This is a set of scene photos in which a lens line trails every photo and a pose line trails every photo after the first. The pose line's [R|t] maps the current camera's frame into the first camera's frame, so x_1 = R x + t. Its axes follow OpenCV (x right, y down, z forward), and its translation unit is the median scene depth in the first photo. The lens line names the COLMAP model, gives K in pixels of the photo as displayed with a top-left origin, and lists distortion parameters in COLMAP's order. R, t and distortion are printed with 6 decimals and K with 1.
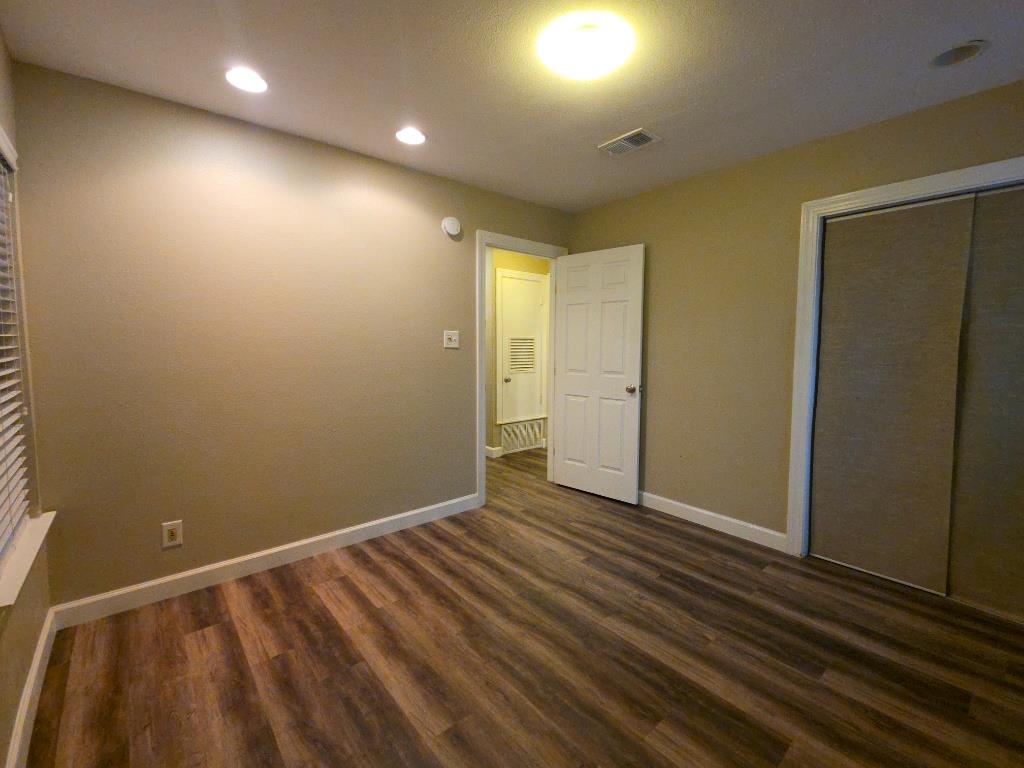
lens RADIAL K [[447.3, 0, 514.0], [0, 447.3, 376.8], [0, 0, 1]] dist [0.018777, -0.008873]
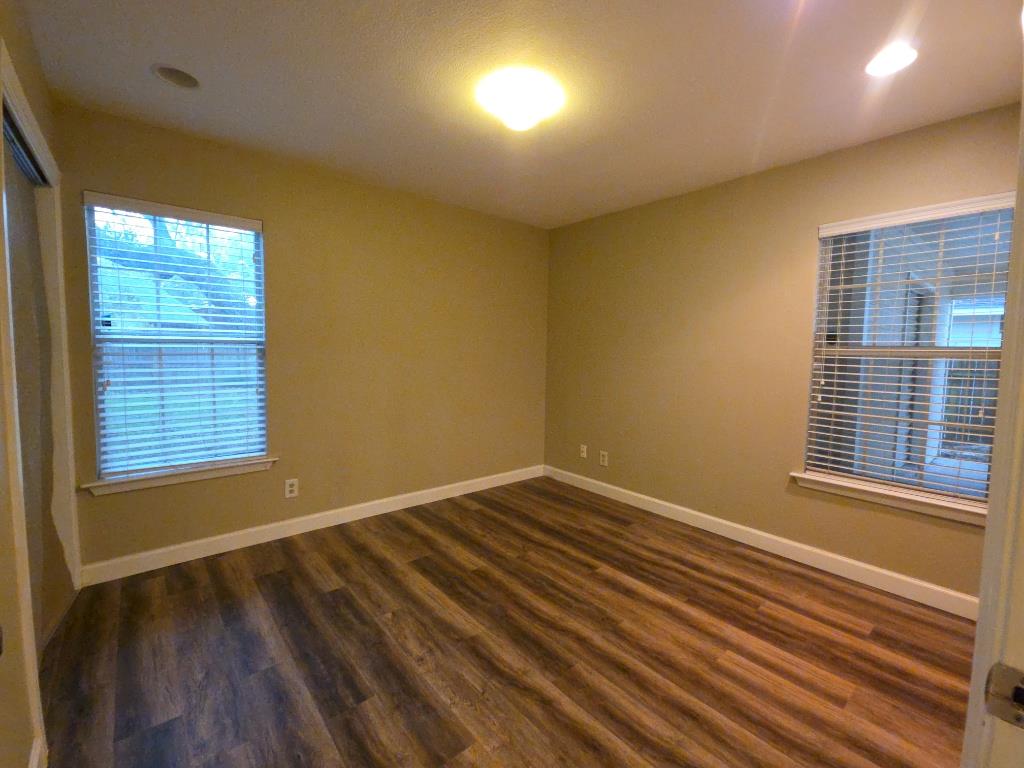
lens RADIAL K [[447.3, 0, 514.0], [0, 447.3, 376.8], [0, 0, 1]] dist [0.018777, -0.008873]
pose [[-0.999812, -0.019370, -0.000632, 0.140343], [-0.019272, 0.990255, 0.137926, -0.144431], [-0.002046, 0.137912, -0.990442, 1.936245]]
